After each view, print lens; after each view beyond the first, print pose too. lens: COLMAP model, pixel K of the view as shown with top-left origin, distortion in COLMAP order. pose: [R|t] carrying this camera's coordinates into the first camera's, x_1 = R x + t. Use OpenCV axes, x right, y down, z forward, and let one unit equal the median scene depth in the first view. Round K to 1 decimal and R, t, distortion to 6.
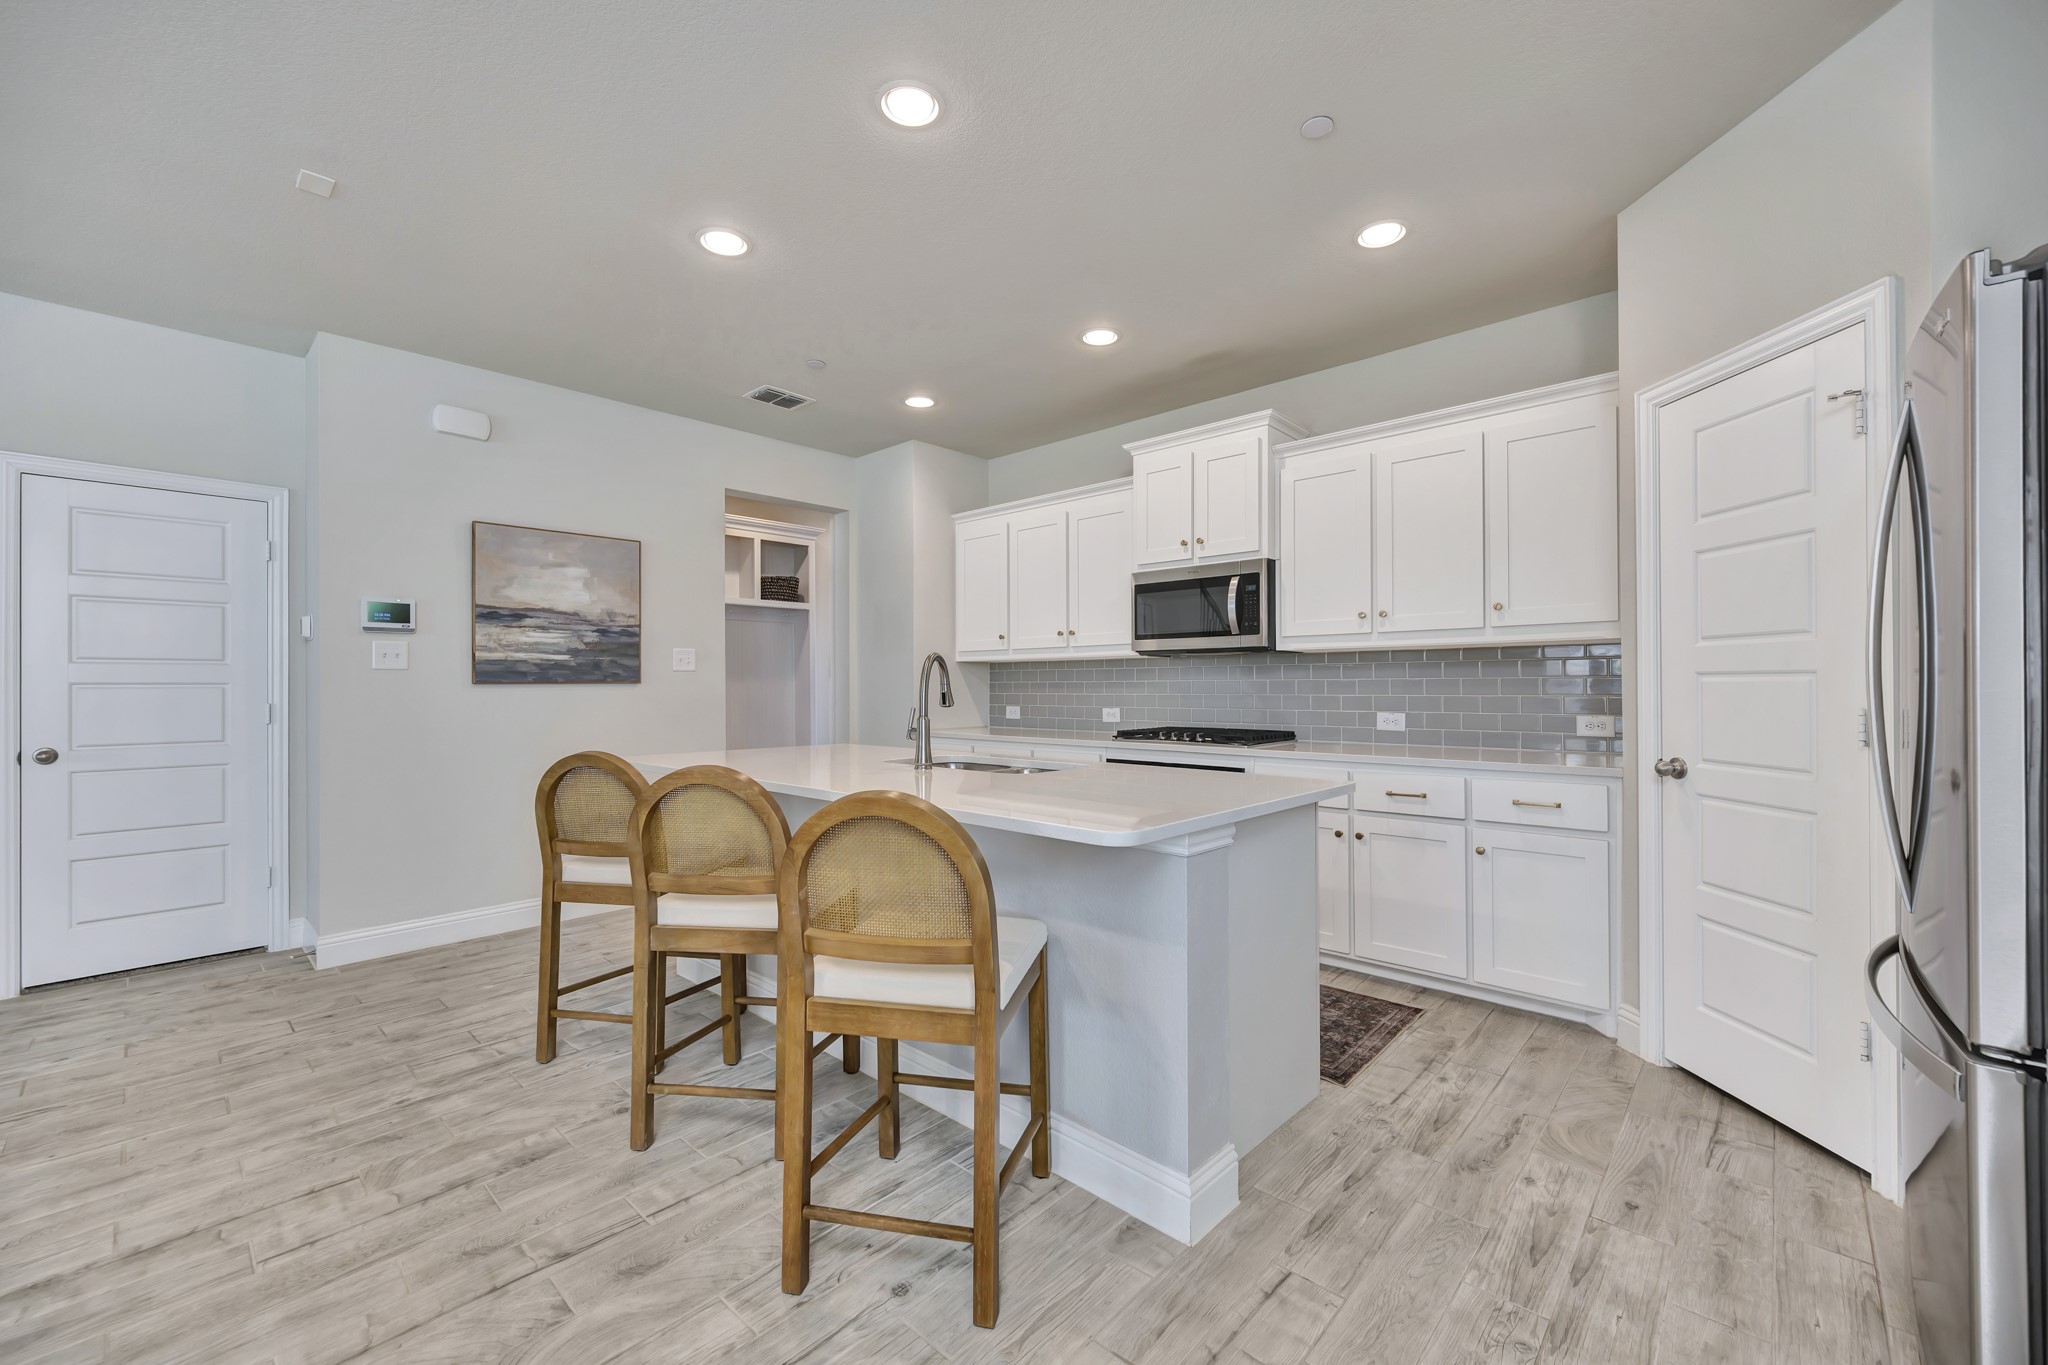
lens RADIAL K [[818.9, 0, 1022.3], [0, 818.9, 684.9], [0, 0, 1]] dist [-0.004212, 0.000088]
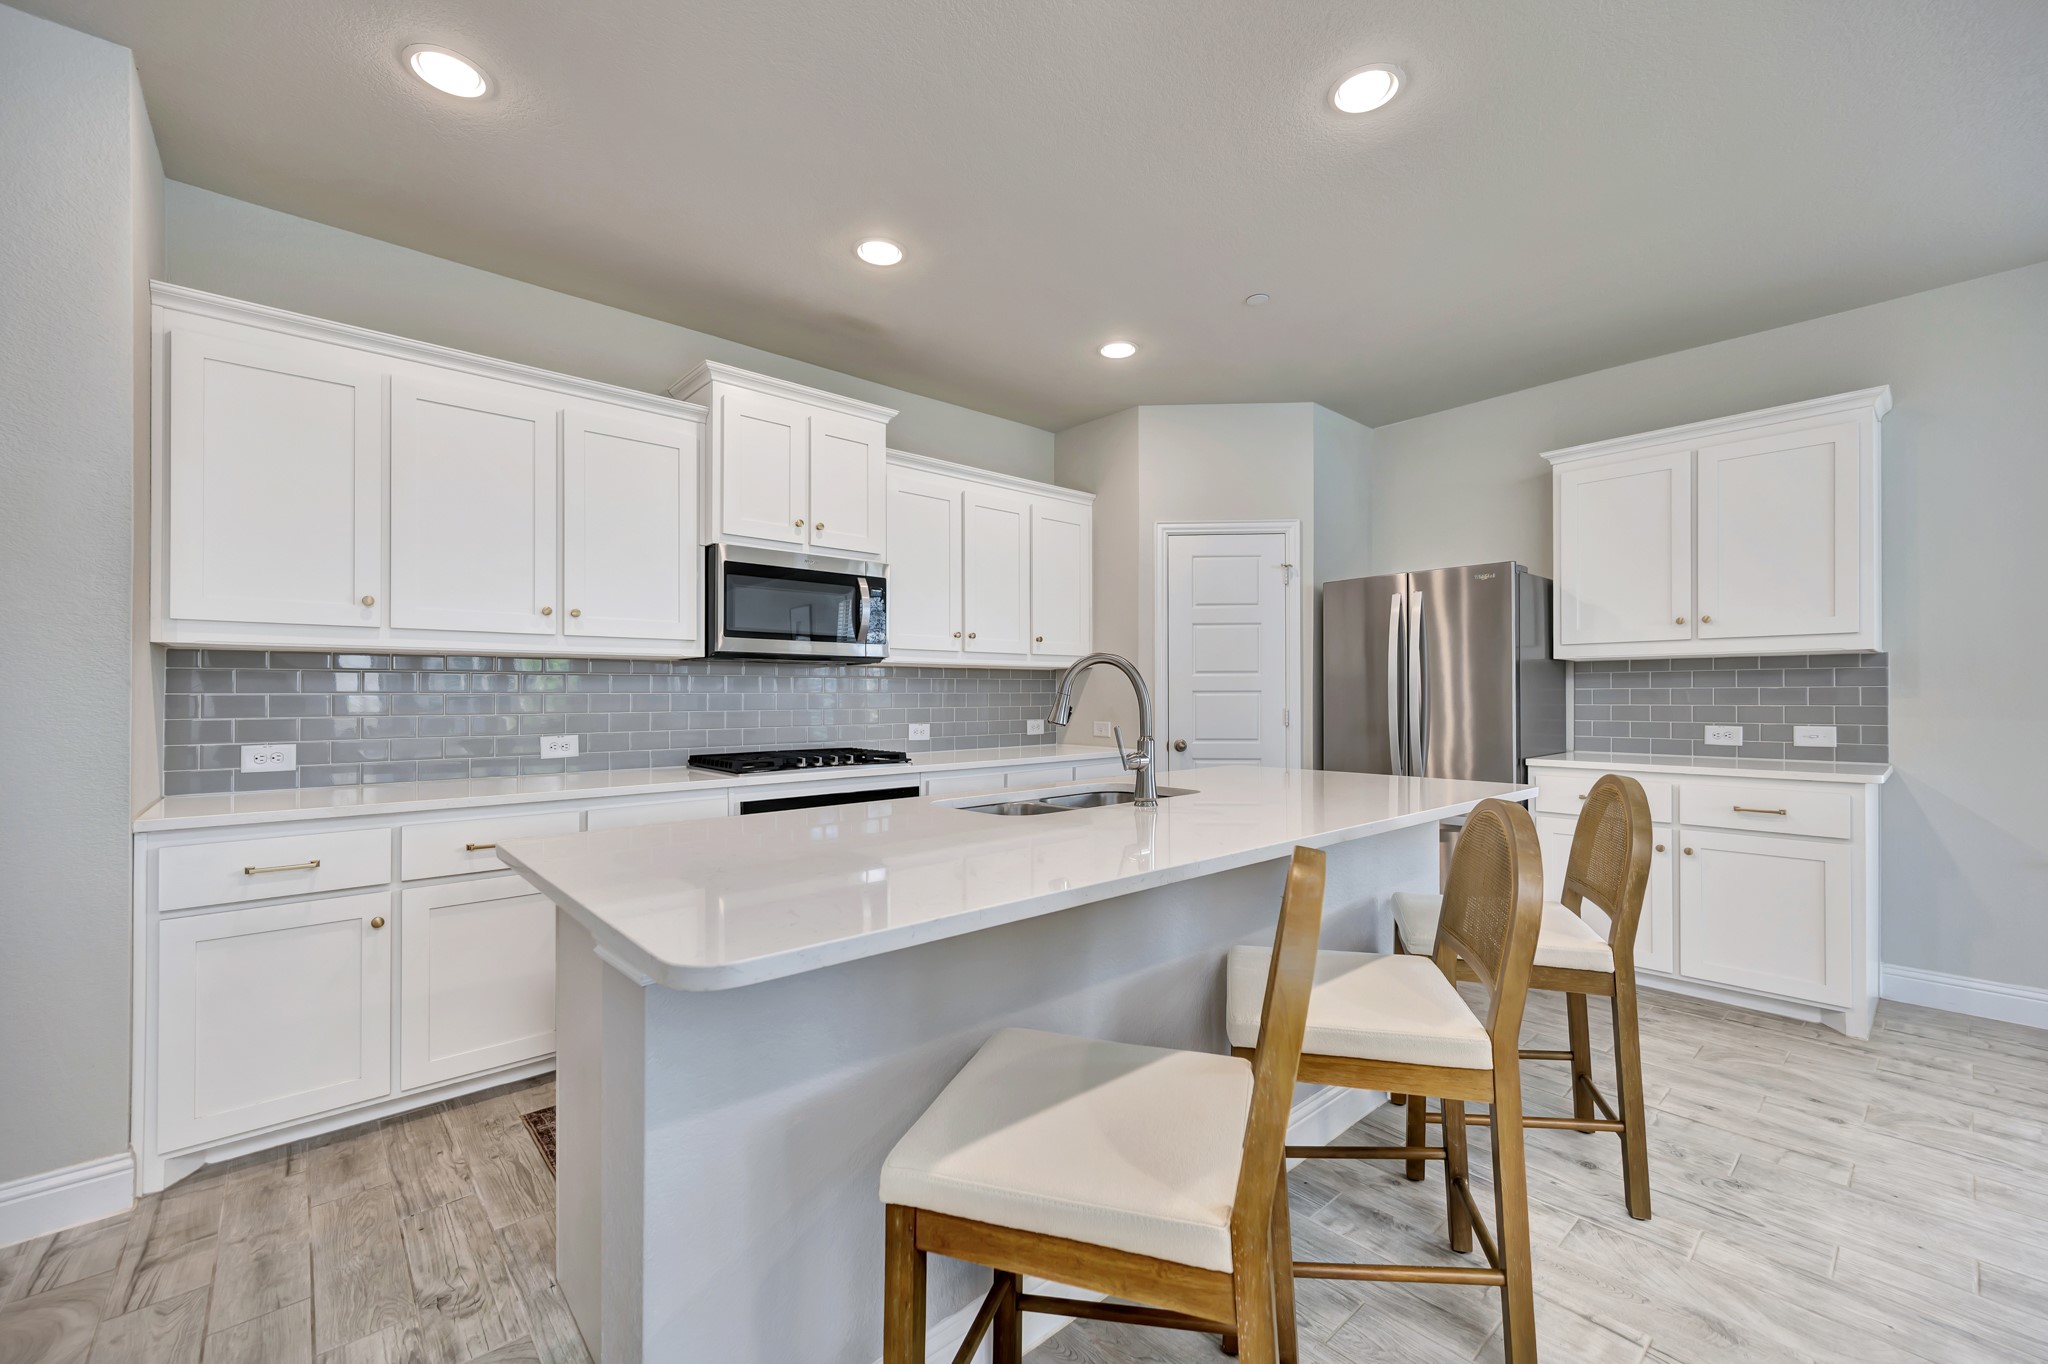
lens RADIAL K [[818.9, 0, 1034.4], [0, 818.9, 682.2], [0, 0, 1]] dist [-0.004212, 0.000088]
pose [[0.095861, 0.018165, 0.995229, -0.614311], [0.001879, 0.999828, -0.018430, -0.000277], [-0.995393, 0.003636, 0.095810, 0.728532]]
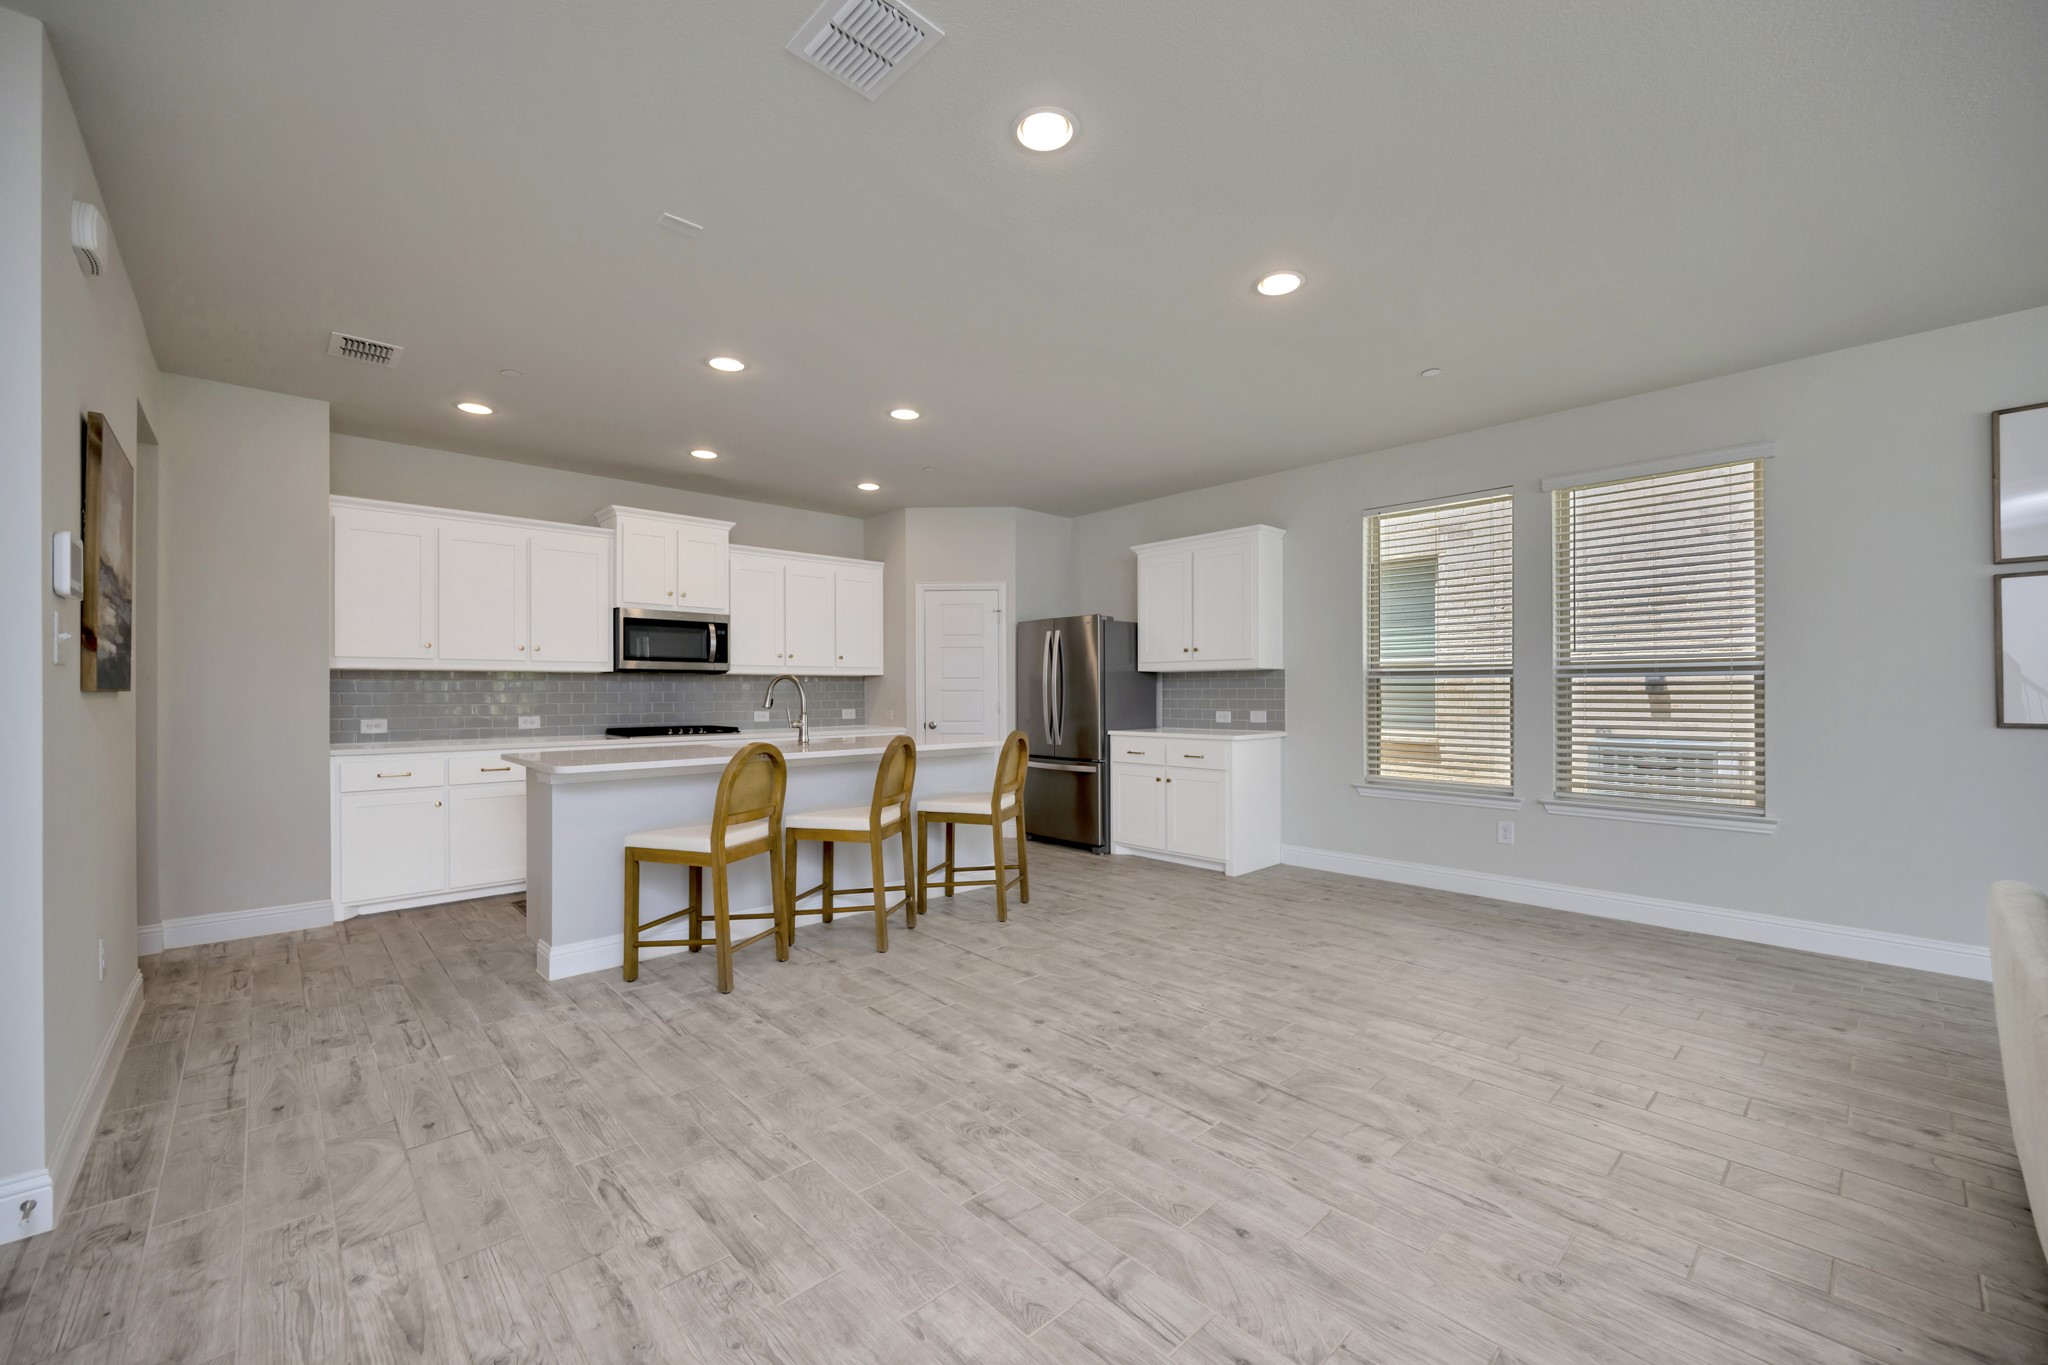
lens RADIAL K [[818.9, 0, 1037.0], [0, 818.9, 687.9], [0, 0, 1]] dist [-0.004212, 0.000088]
pose [[0.075181, 0.008451, 0.997134, -1.210029], [0.001967, 0.999961, -0.008623, 0.001425], [-0.997168, 0.002610, 0.075161, 0.283622]]
